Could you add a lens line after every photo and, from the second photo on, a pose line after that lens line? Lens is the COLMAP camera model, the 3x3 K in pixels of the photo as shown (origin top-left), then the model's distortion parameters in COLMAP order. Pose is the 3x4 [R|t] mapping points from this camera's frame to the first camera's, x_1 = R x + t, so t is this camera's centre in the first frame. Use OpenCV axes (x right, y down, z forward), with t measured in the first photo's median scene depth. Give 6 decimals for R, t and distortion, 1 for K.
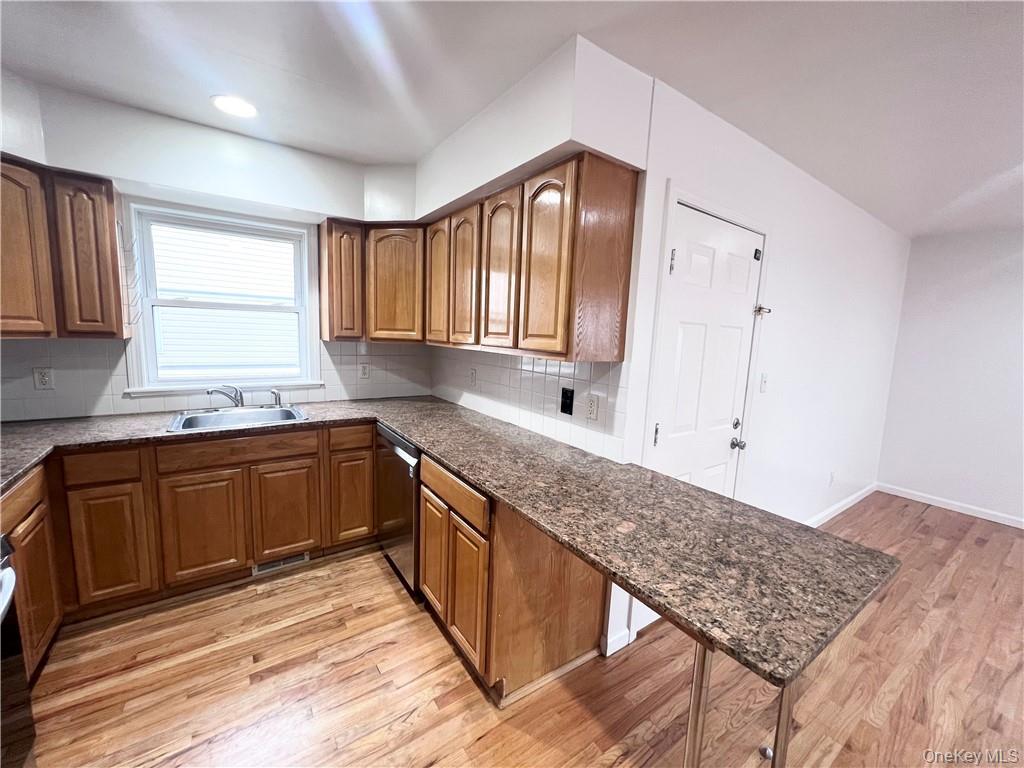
lens RADIAL K [[409.5, 0, 513.5], [0, 409.5, 386.1], [0, 0, 1]] dist [0.001374, 0.000223]
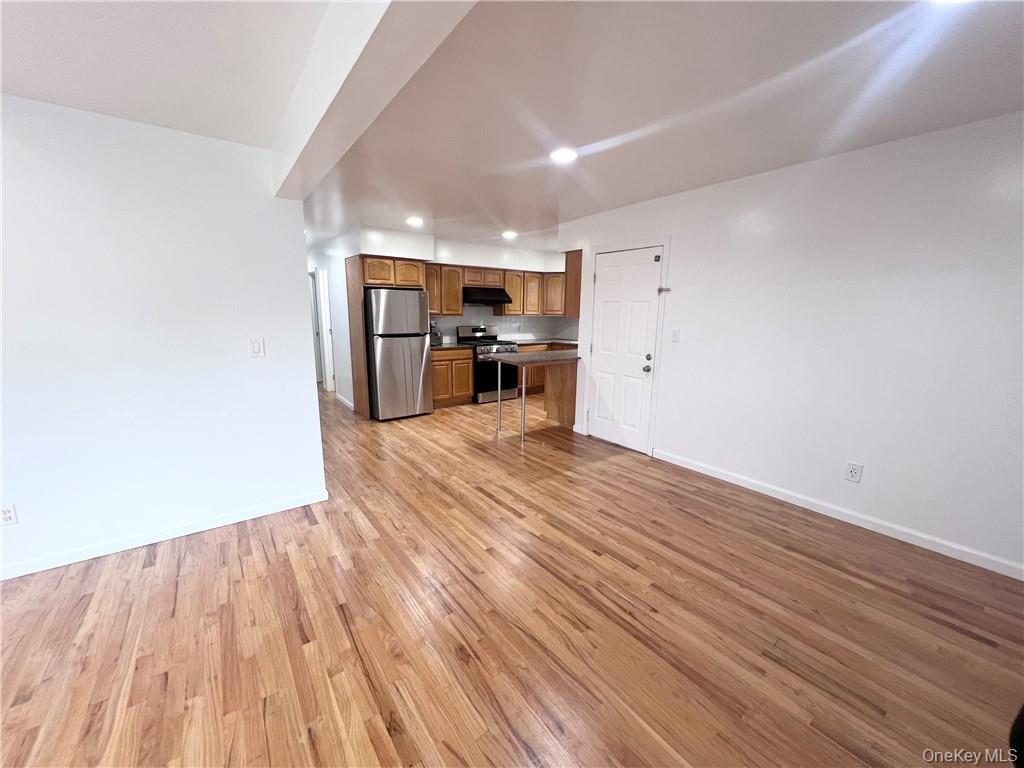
lens RADIAL K [[409.5, 0, 513.5], [0, 409.5, 386.1], [0, 0, 1]] dist [0.001374, 0.000223]
pose [[0.026881, 0.142588, -0.989417, 2.697103], [-0.140848, 0.980441, 0.137468, 0.064501], [0.989666, 0.135662, 0.046438, 0.441290]]
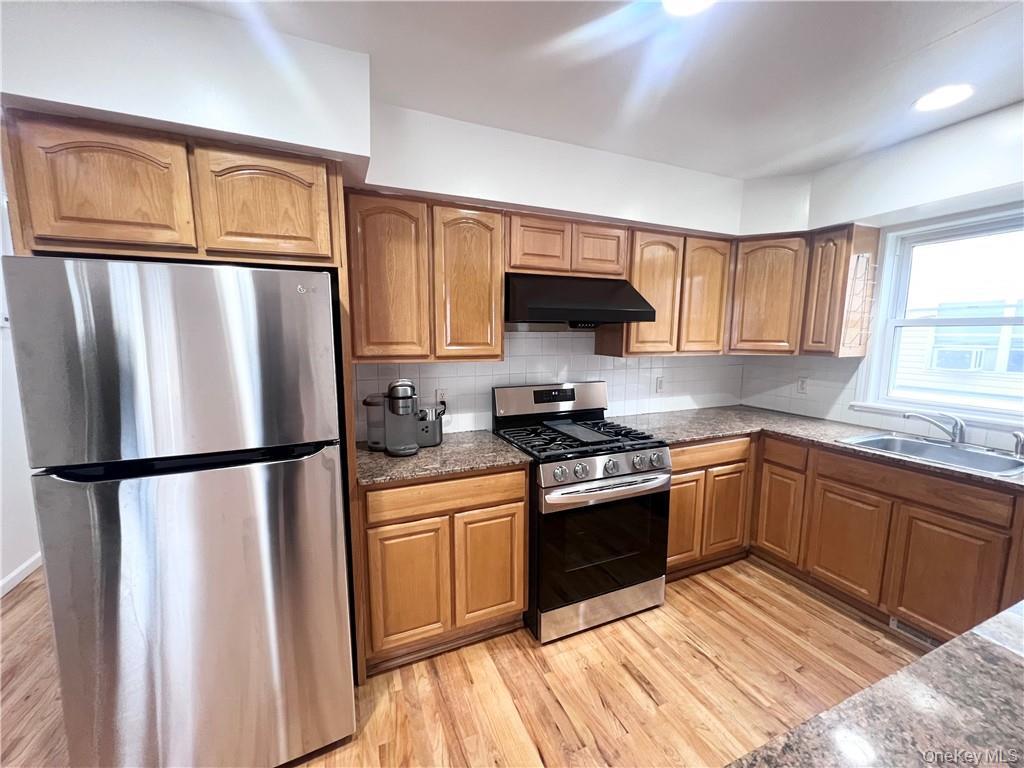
lens RADIAL K [[409.5, 0, 513.5], [0, 409.5, 386.1], [0, 0, 1]] dist [0.001374, 0.000223]
pose [[-0.201556, 0.086926, -0.975612, 0.412693], [-0.141043, 0.983097, 0.116732, -0.042320], [0.969269, 0.161131, -0.185889, 0.354976]]
